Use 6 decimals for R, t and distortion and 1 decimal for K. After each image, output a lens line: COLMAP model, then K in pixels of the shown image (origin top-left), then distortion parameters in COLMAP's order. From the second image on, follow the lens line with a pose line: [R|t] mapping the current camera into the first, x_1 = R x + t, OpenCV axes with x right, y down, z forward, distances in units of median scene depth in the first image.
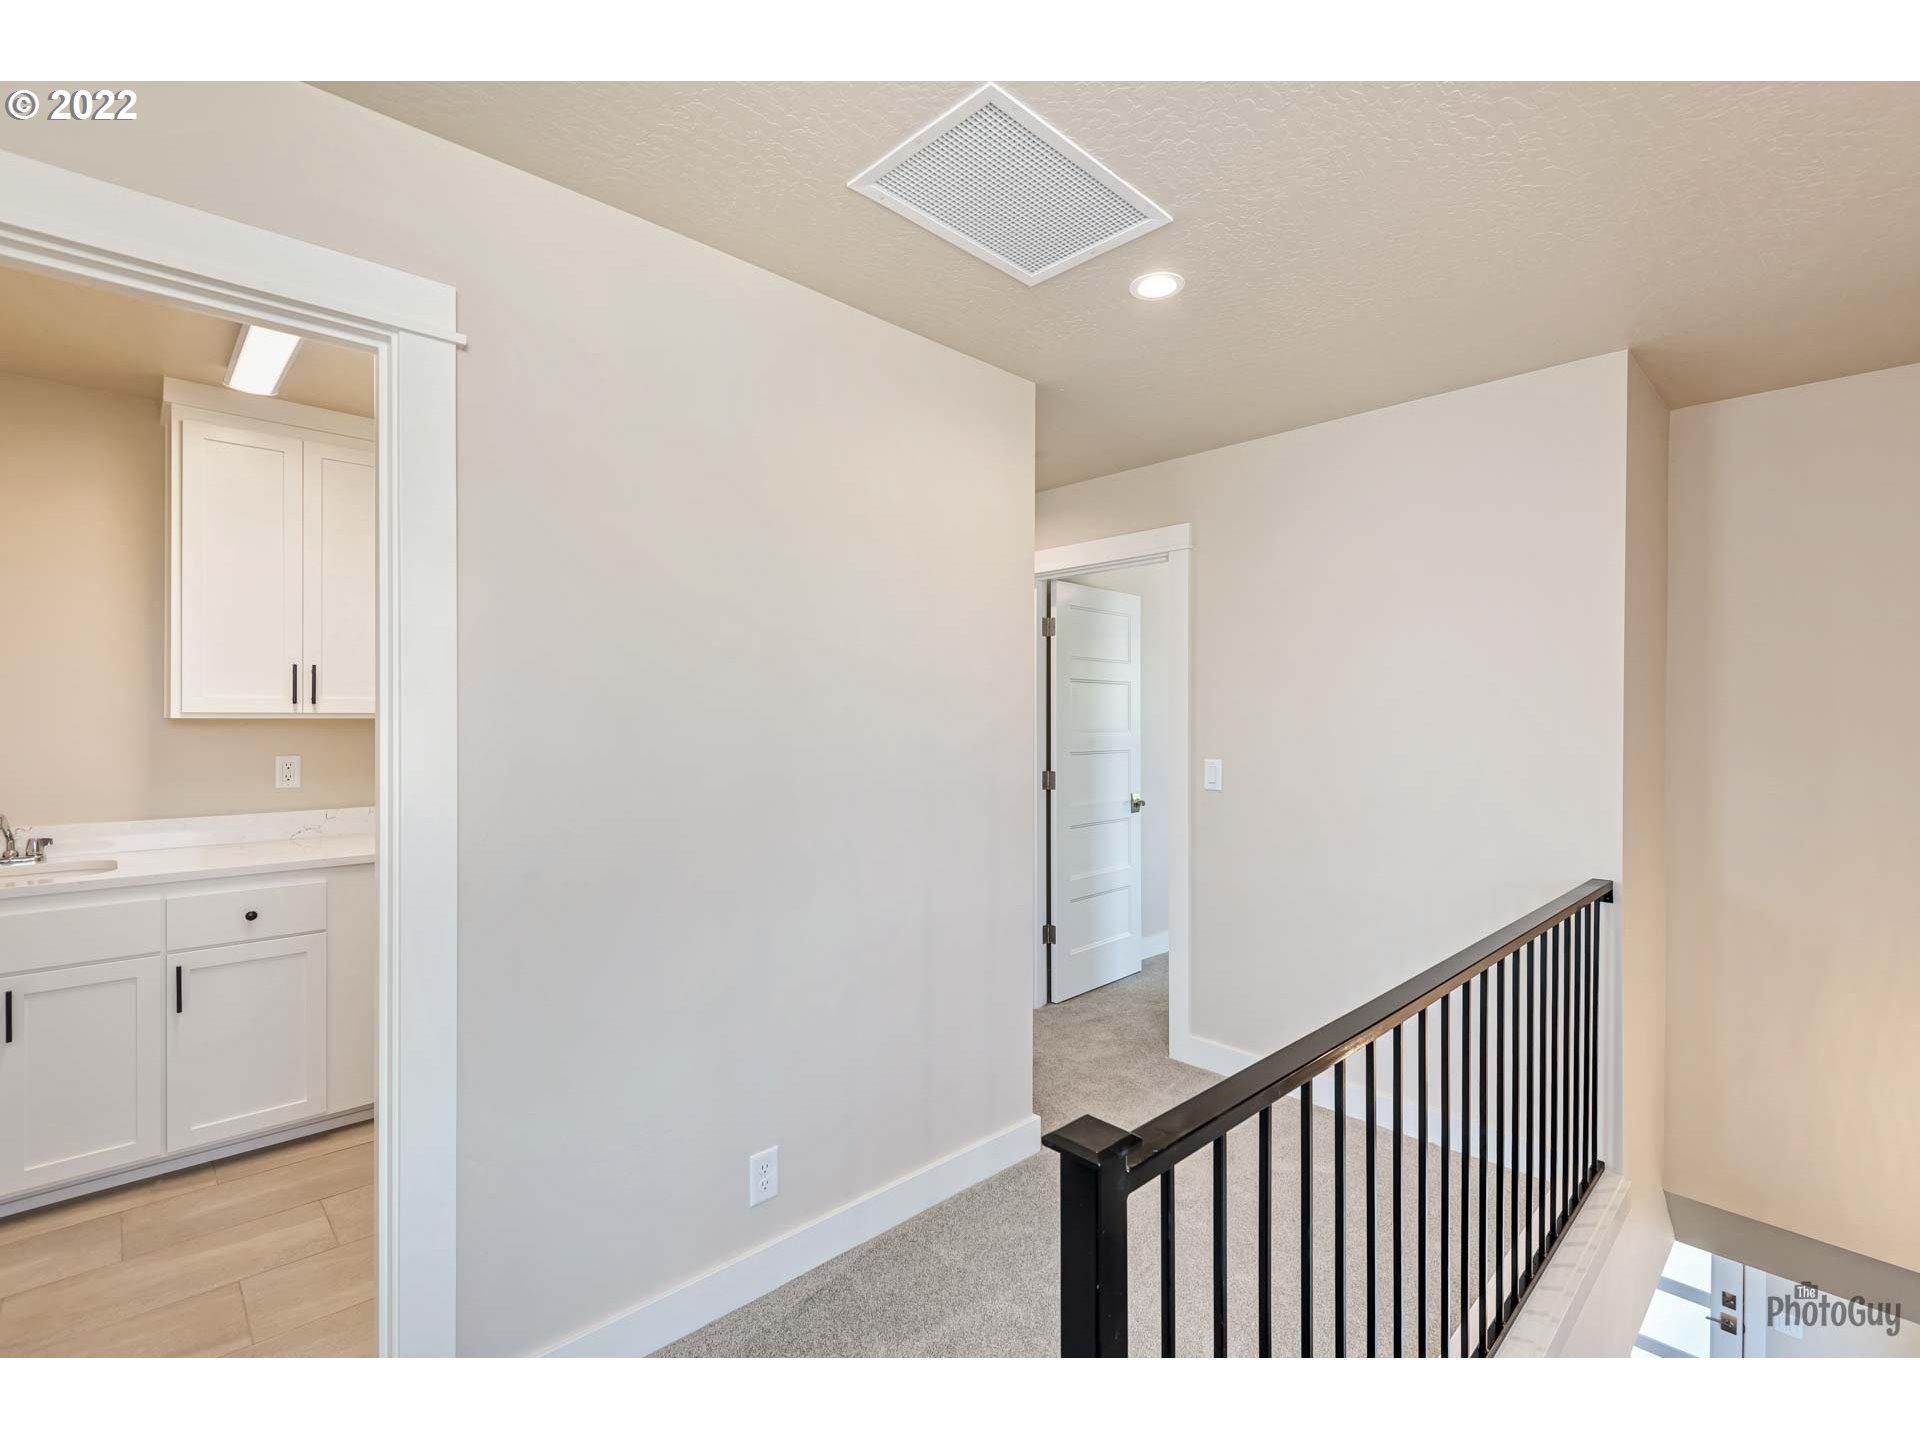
lens RADIAL K [[878.9, 0, 946.1], [0, 878.9, 717.4], [0, 0, 1]] dist [-0.000137, -0.000886]
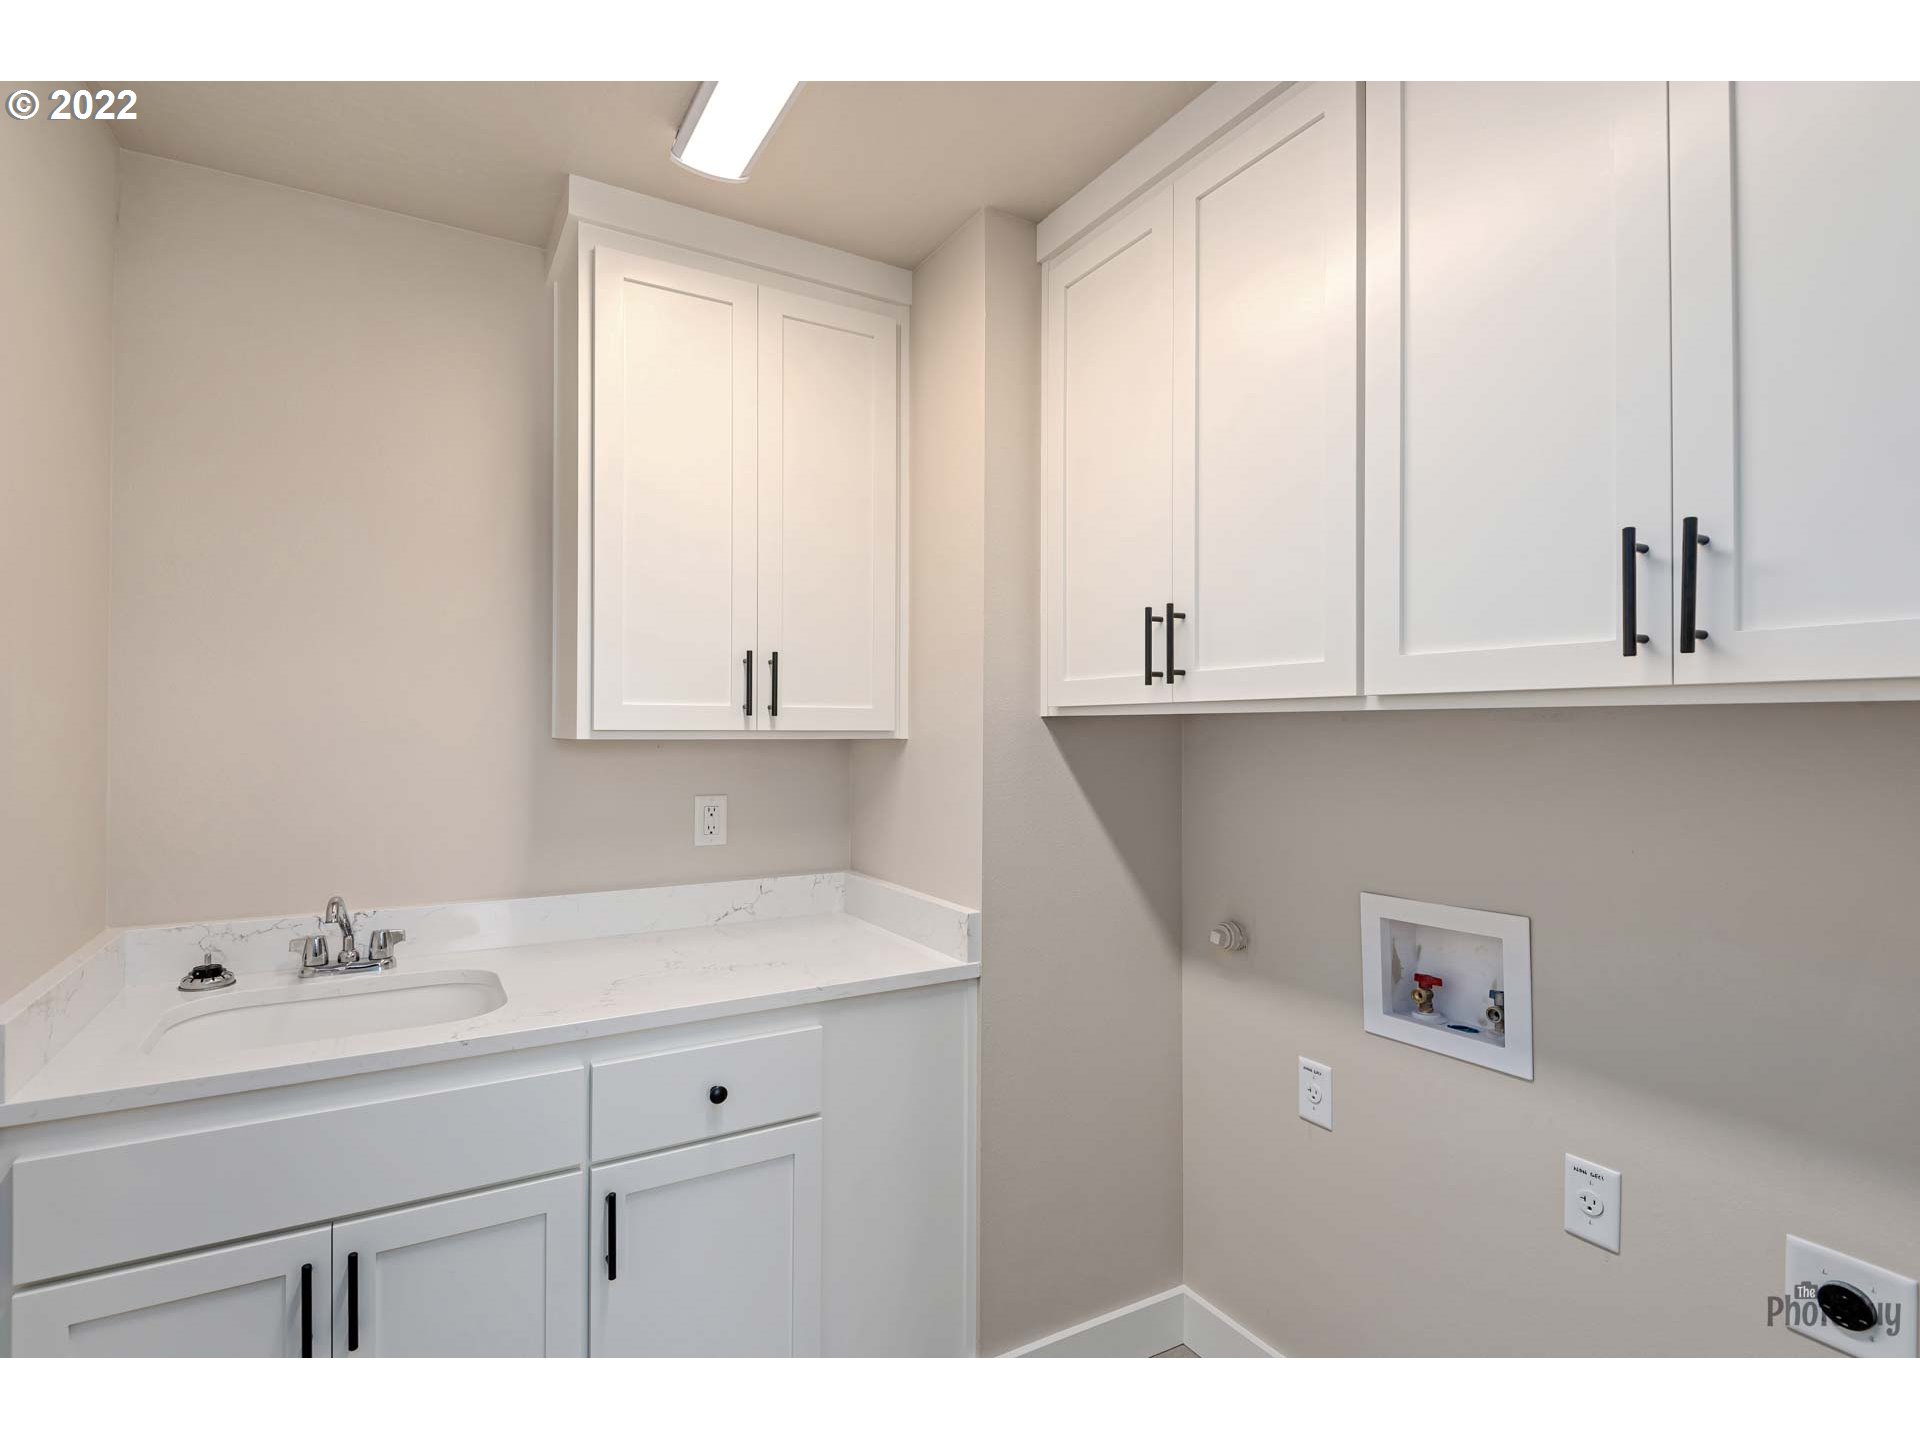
lens RADIAL K [[878.9, 0, 973.6], [0, 878.9, 725.6], [0, 0, 1]] dist [-0.000137, -0.000886]
pose [[0.983118, 0.003007, -0.182945, -0.502950], [-0.004021, 0.999979, -0.005171, -0.006259], [0.182926, 0.005819, 0.983109, 0.455694]]
